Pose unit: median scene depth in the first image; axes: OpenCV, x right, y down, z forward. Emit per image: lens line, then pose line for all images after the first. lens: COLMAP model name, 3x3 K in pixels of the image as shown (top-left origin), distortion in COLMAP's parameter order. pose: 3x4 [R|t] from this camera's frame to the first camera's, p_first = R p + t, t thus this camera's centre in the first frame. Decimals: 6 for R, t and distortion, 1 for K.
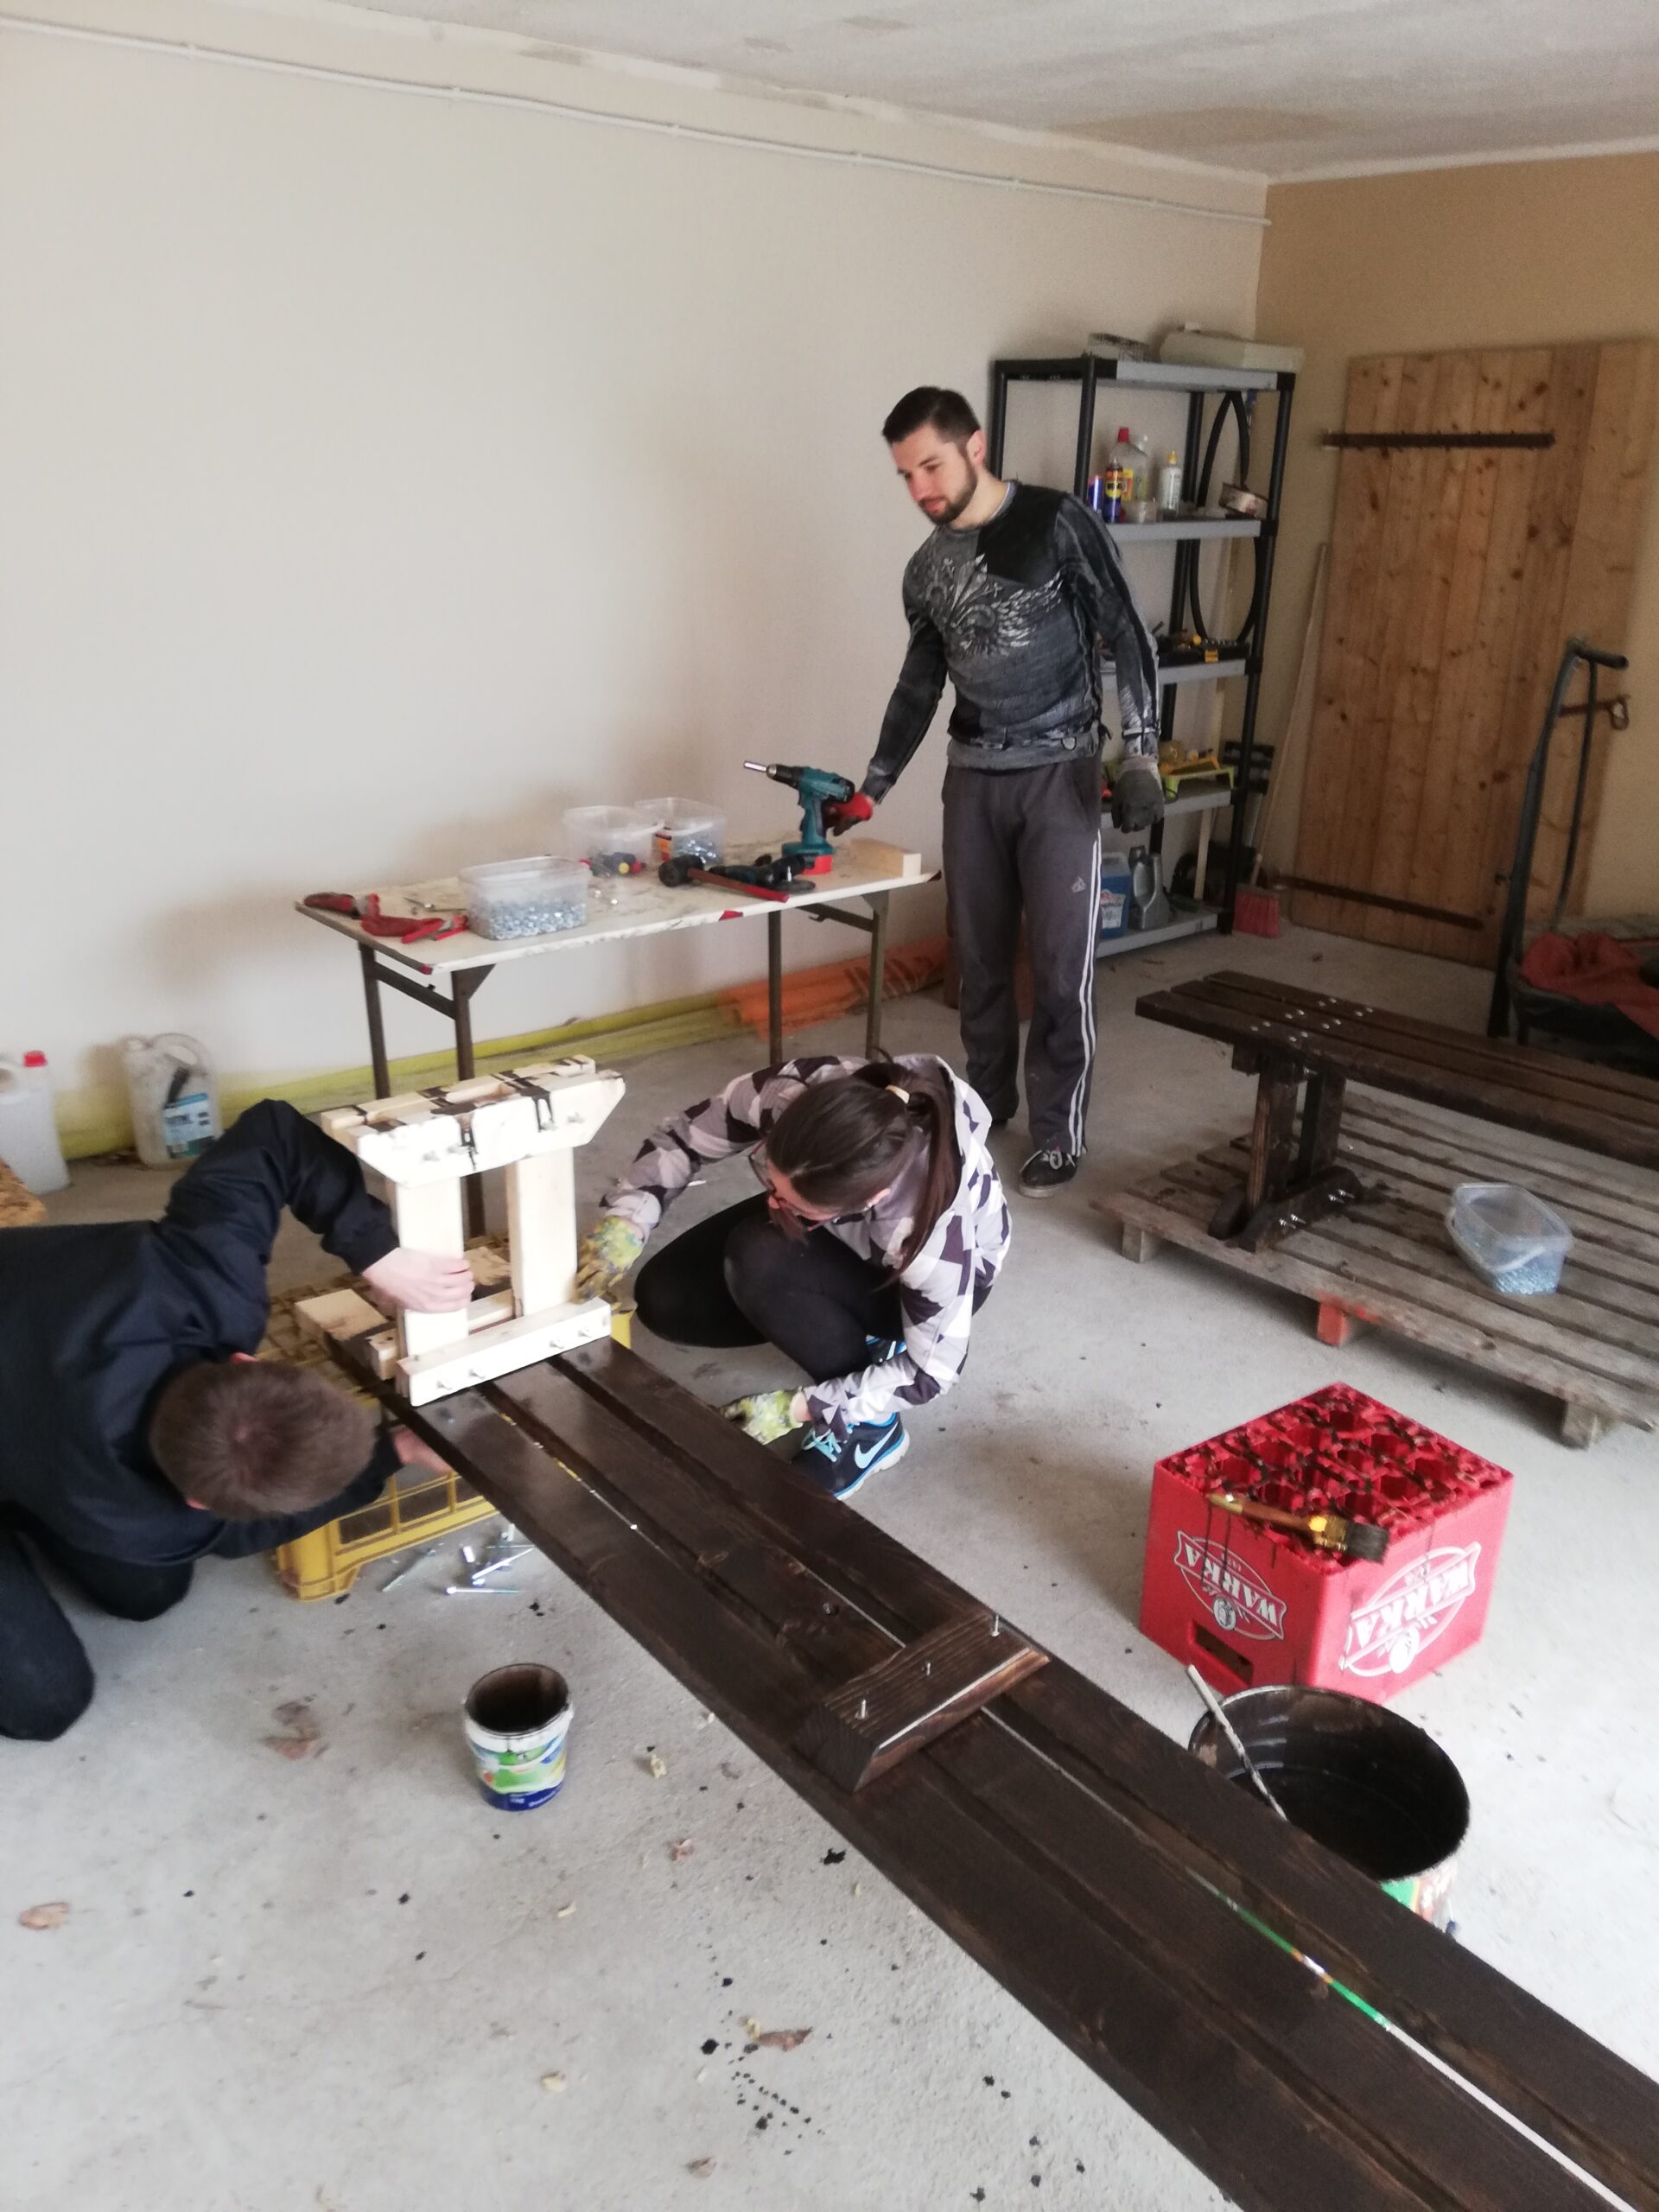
lens RADIAL K [[1626.9, 0, 825.0], [0, 1626.9, 1125.6], [0, 0, 1]] dist [0.057683, -0.078737]
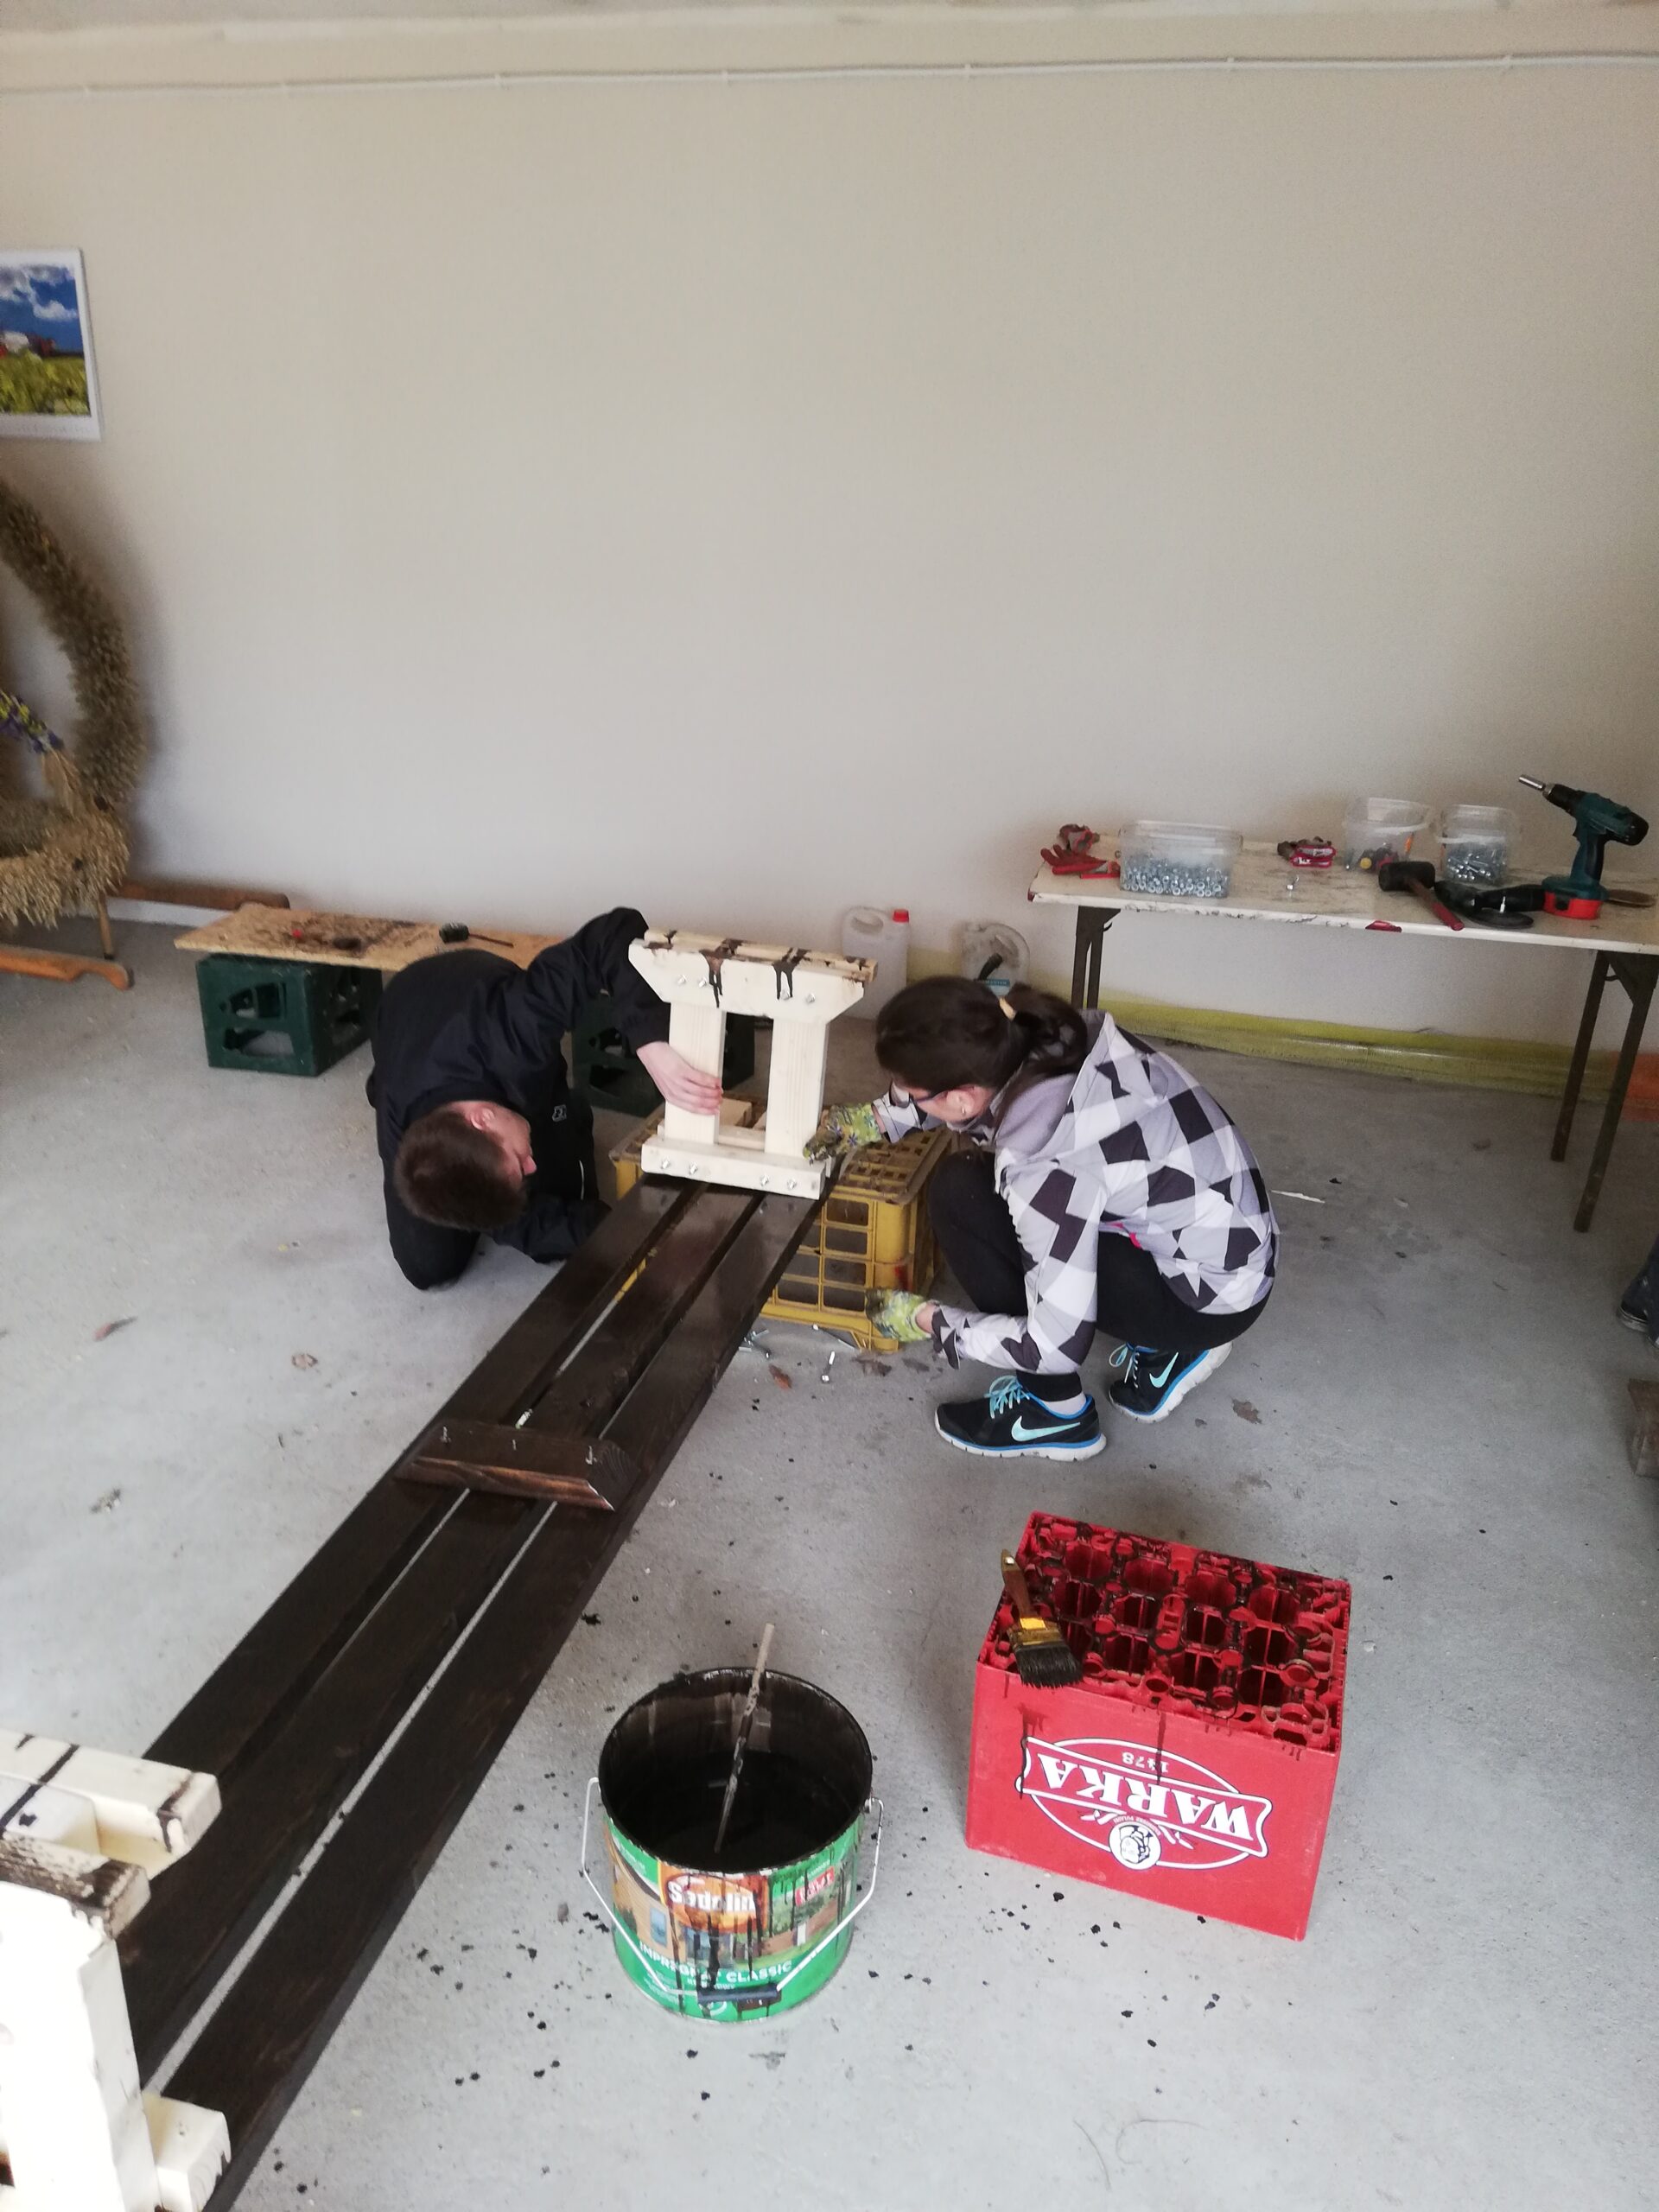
lens RADIAL K [[1626.9, 0, 826.4], [0, 1626.9, 1116.6], [0, 0, 1]] dist [0.057683, -0.078737]
pose [[0.579857, 0.316300, -0.750813, 0.516309], [-0.319123, 0.936102, 0.147898, -0.068863], [0.749617, 0.153842, 0.643744, 0.194674]]
